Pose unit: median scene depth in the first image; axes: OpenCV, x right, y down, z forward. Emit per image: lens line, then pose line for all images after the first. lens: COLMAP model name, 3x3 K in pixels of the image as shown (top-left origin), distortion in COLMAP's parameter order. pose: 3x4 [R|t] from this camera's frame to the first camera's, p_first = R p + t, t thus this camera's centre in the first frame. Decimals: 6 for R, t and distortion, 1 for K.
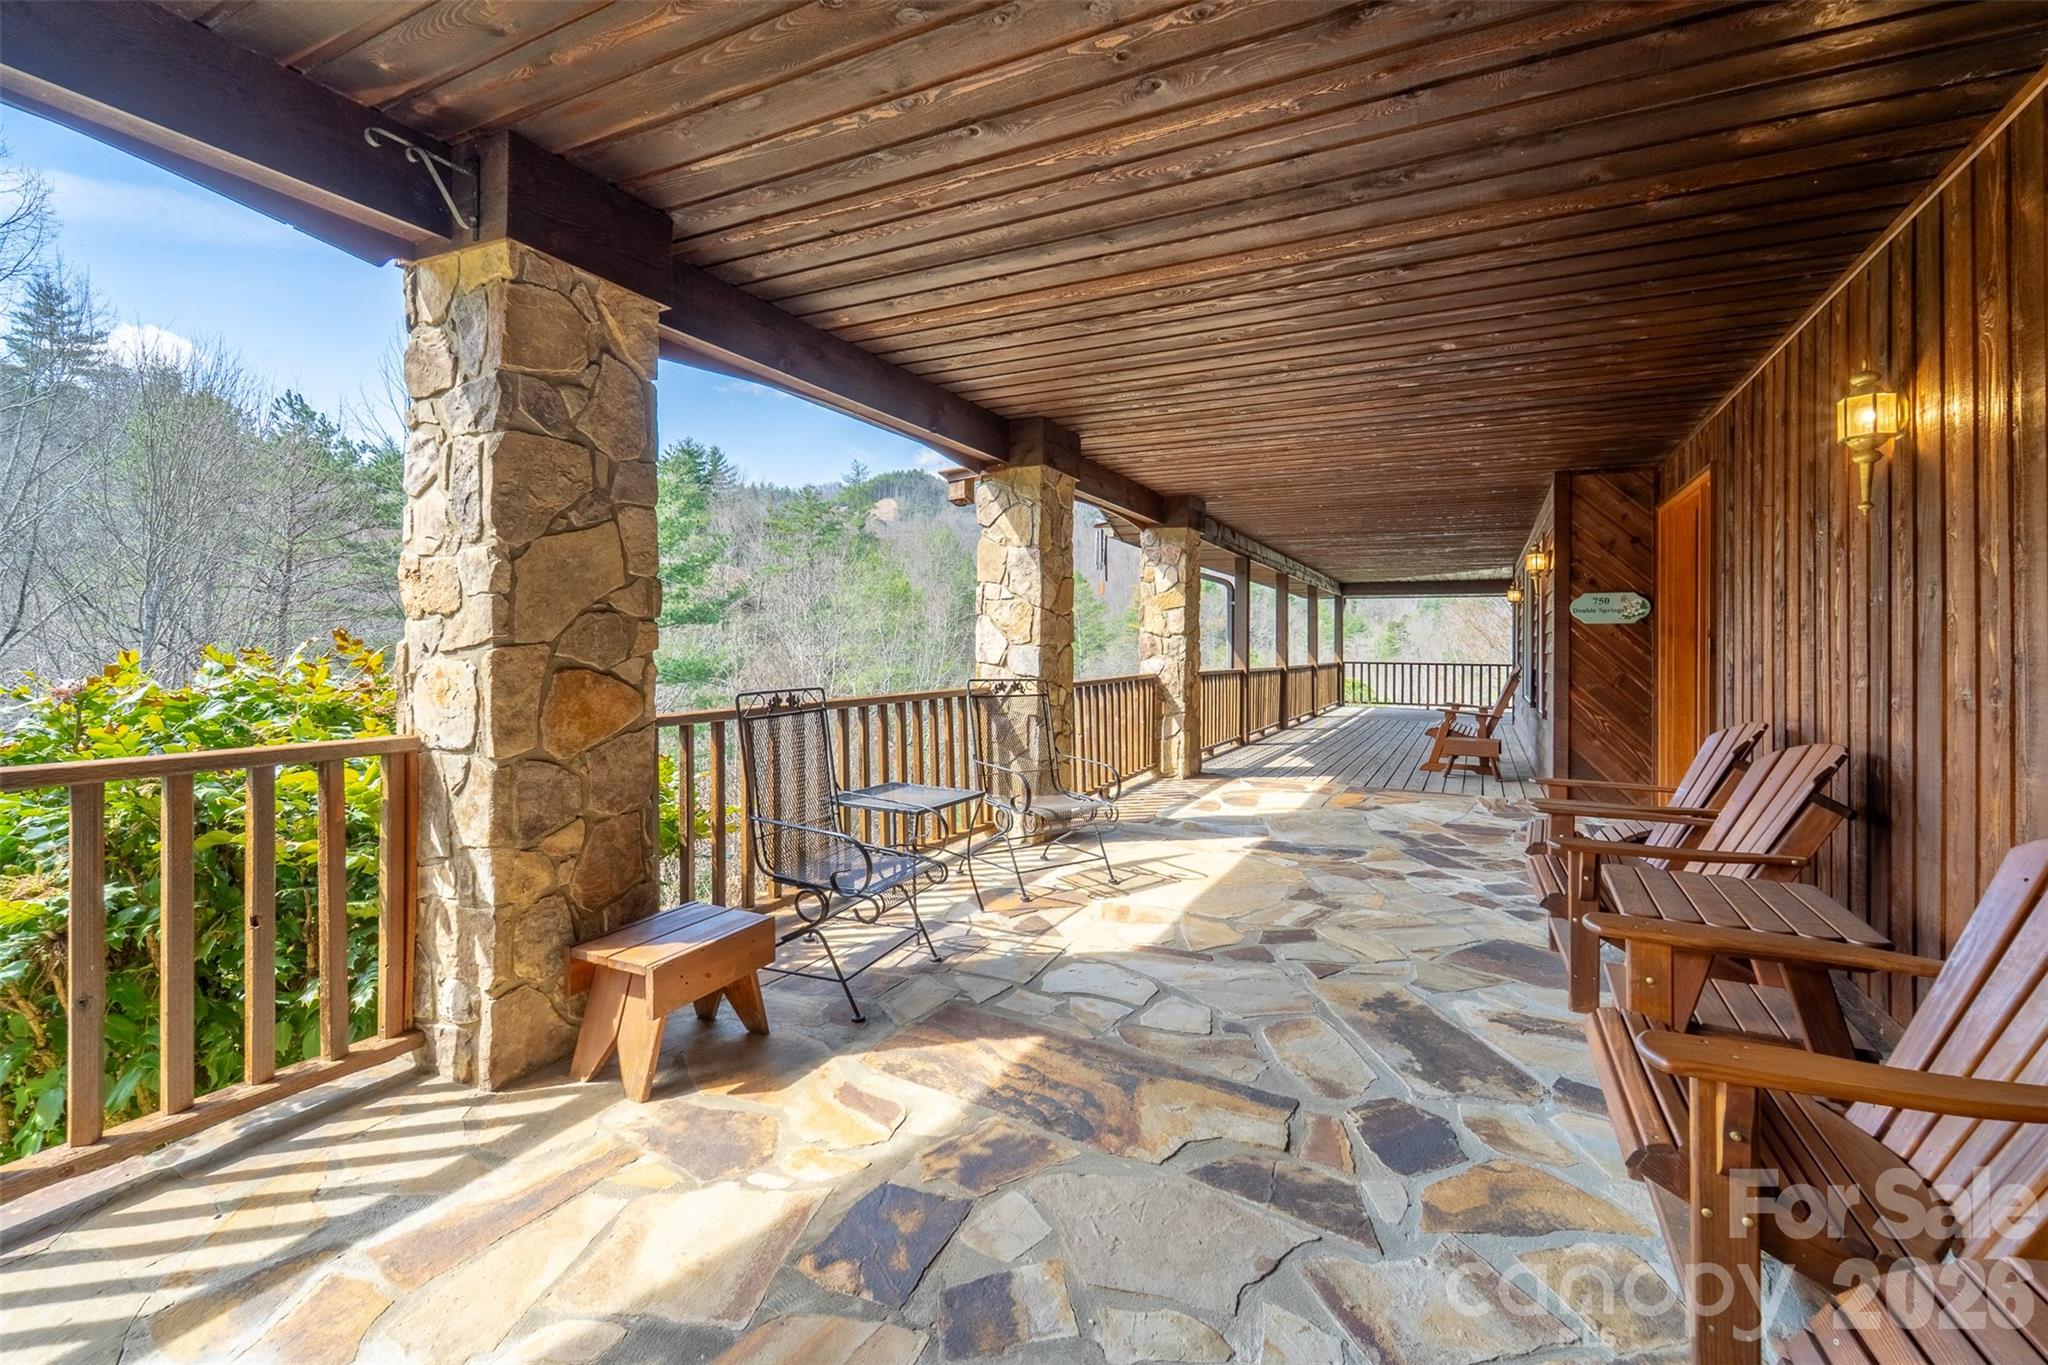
lens RADIAL K [[865.5, 0, 1025.1], [0, 865.5, 673.0], [0, 0, 1]] dist [-0.000244, -0.000200]
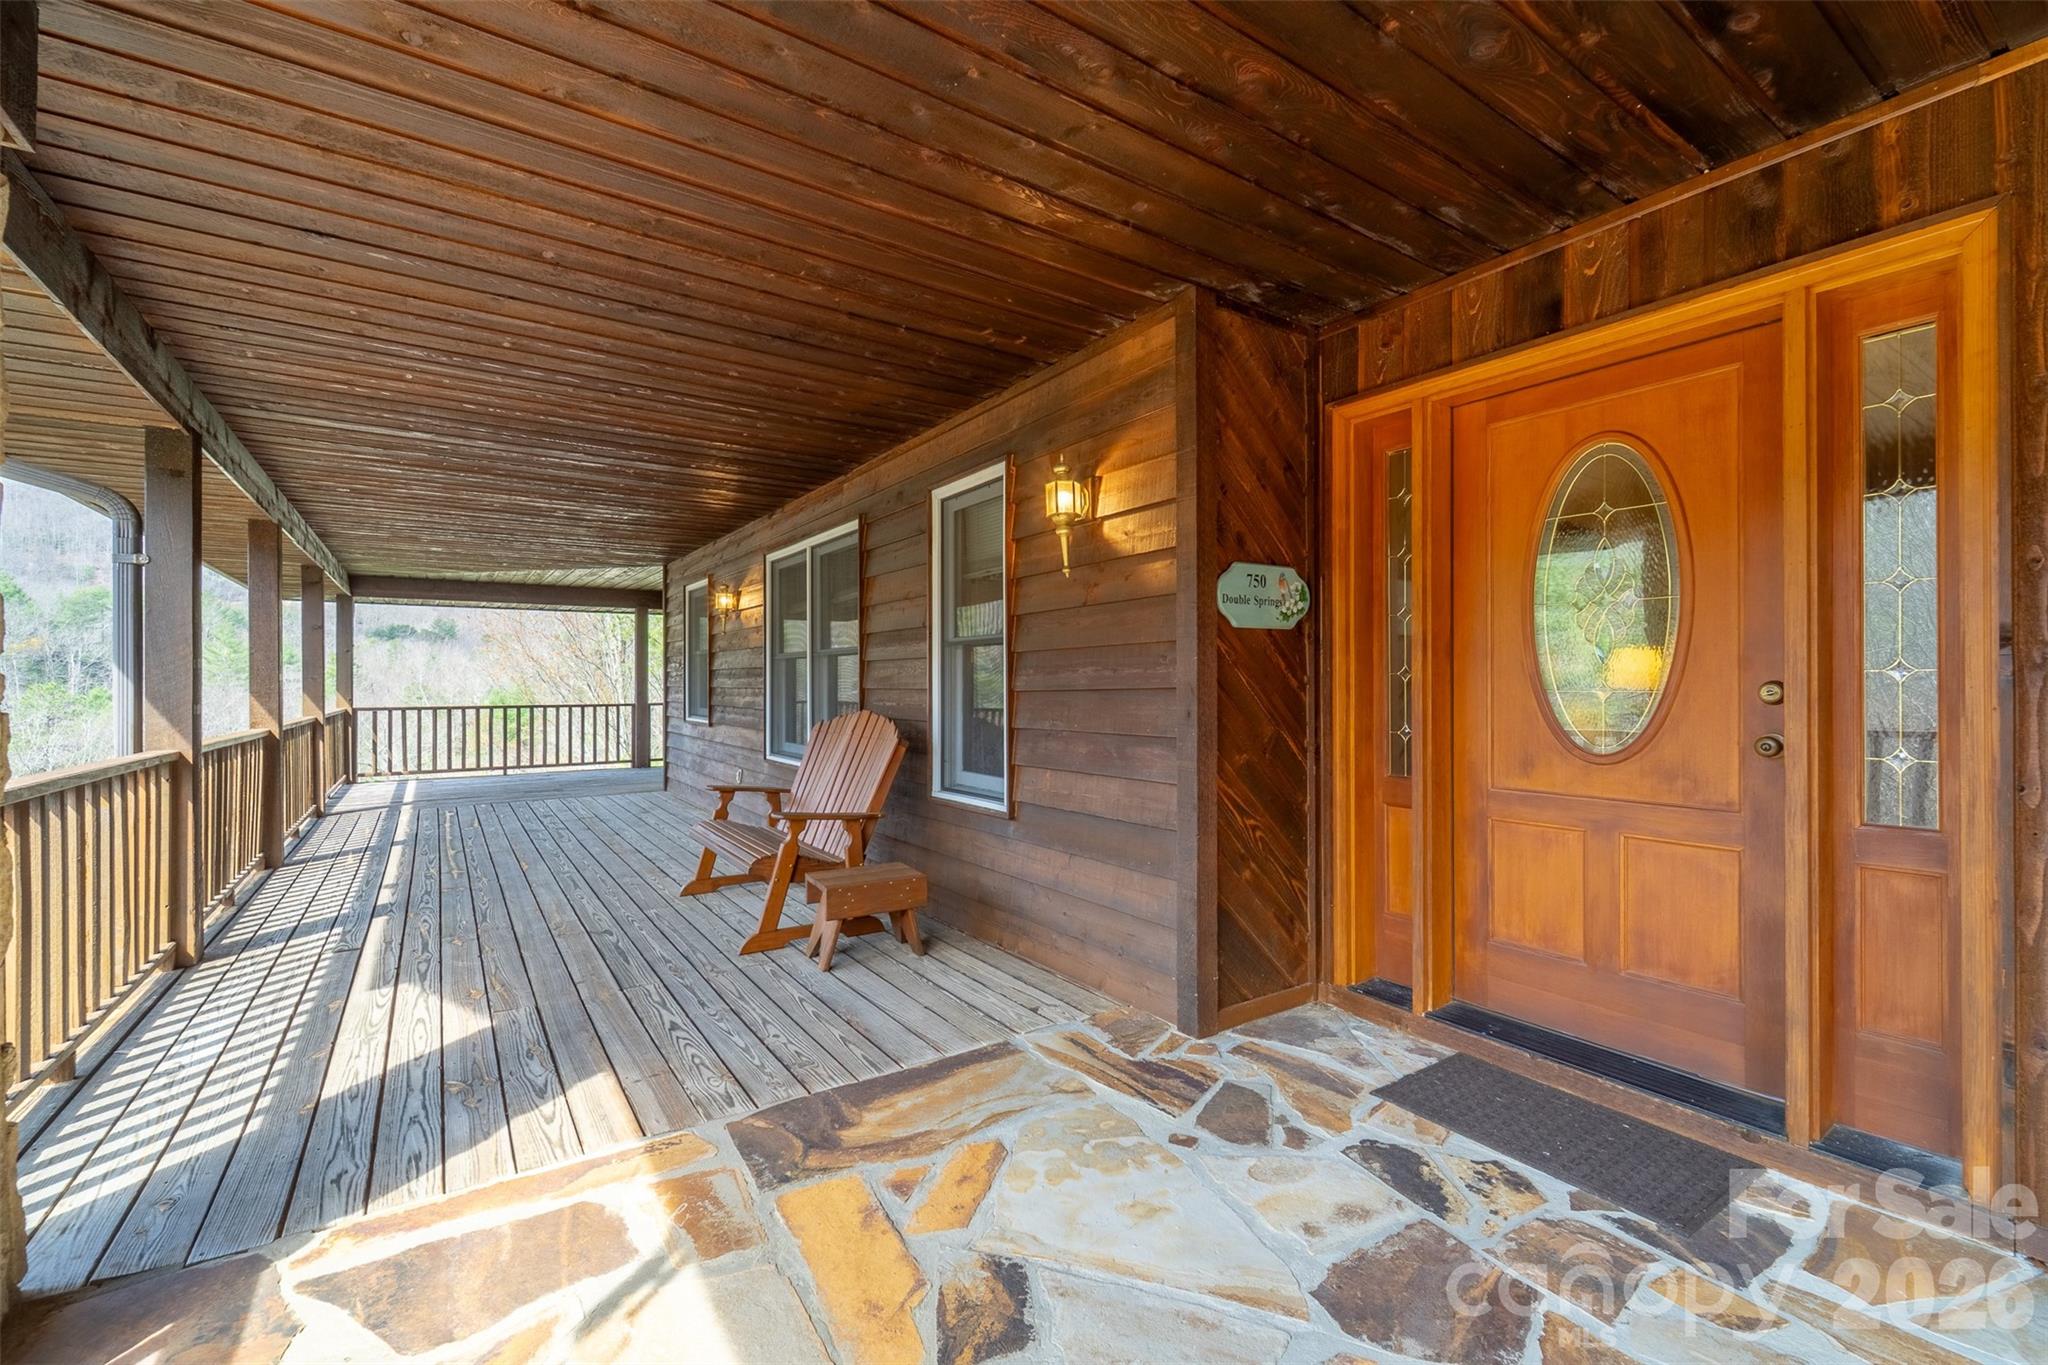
lens RADIAL K [[865.5, 0, 1025.1], [0, 865.5, 673.0], [0, 0, 1]] dist [-0.000244, -0.000200]
pose [[0.478928, -0.003483, 0.877847, 0.122373], [0.039200, 0.999079, -0.017423, -0.019420], [-0.876978, 0.042756, 0.478624, 0.602722]]
